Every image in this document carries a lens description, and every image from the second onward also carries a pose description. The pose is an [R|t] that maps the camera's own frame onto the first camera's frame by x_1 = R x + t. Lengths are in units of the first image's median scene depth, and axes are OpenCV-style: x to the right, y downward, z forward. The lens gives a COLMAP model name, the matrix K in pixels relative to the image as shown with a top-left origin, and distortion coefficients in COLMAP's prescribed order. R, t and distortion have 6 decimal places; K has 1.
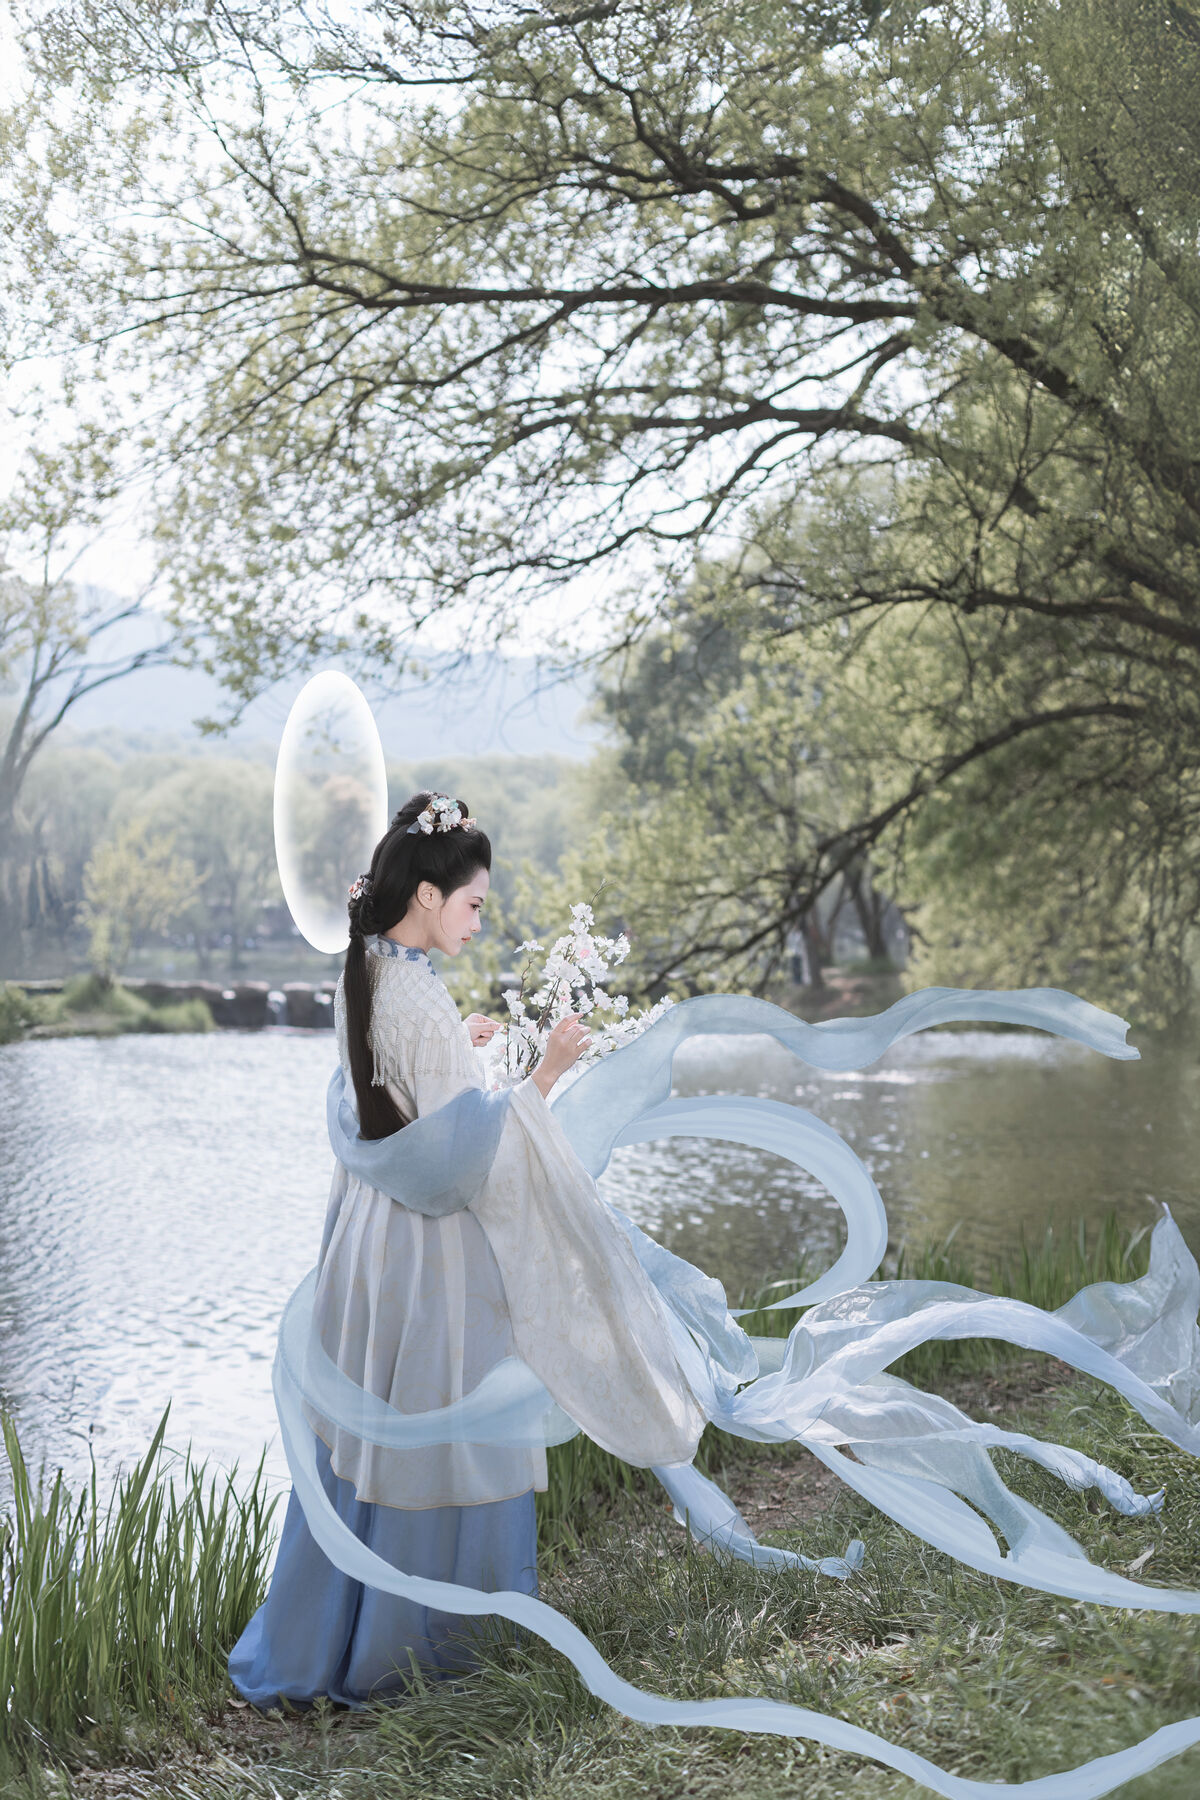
lens RADIAL K [[2685.5, 0, 602.2], [0, 2685.5, 900.6], [0, 0, 1]] dist [0.014230, 0.000000]
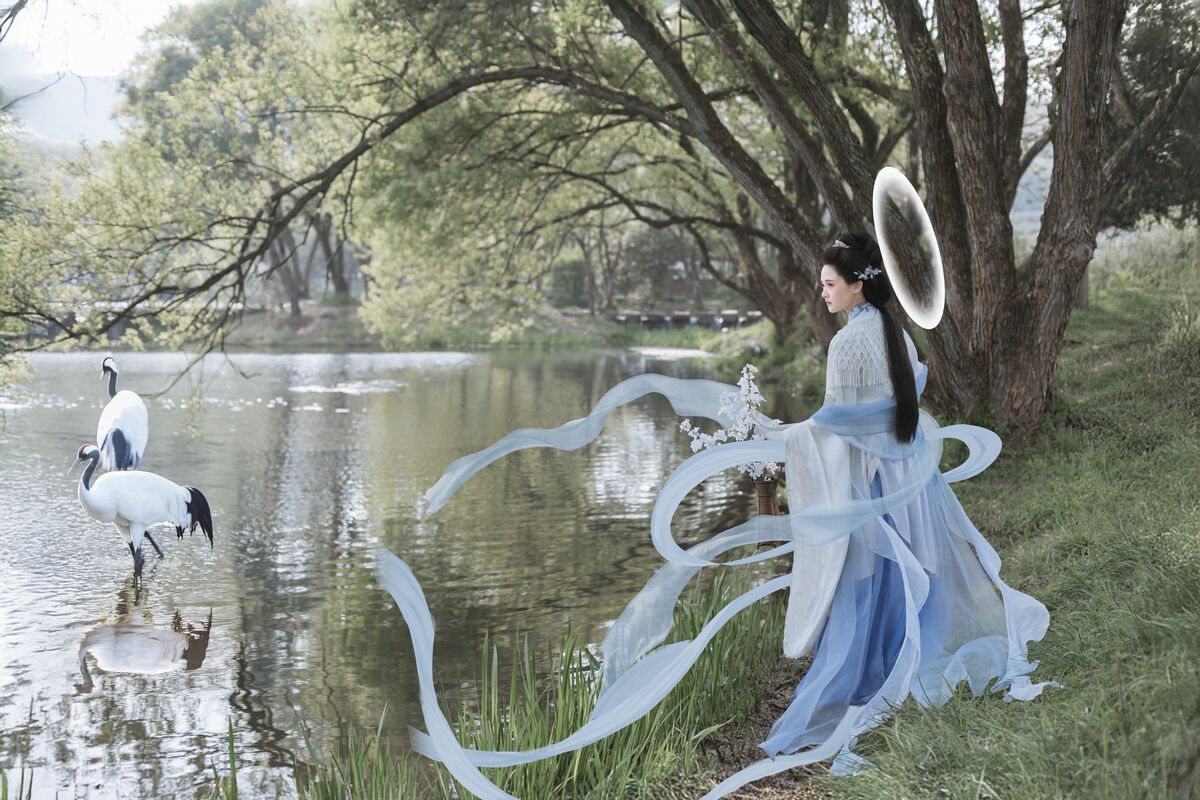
lens RADIAL K [[1790.3, 0, 596.4], [0, 1790.3, 392.5], [0, 0, 1]] dist [0.014230, 0.000000]
pose [[0.971185, -0.014196, 0.237904, 0.027169], [-0.004345, 0.997004, 0.077229, 0.002574], [-0.238287, -0.076038, 0.968214, 0.209208]]
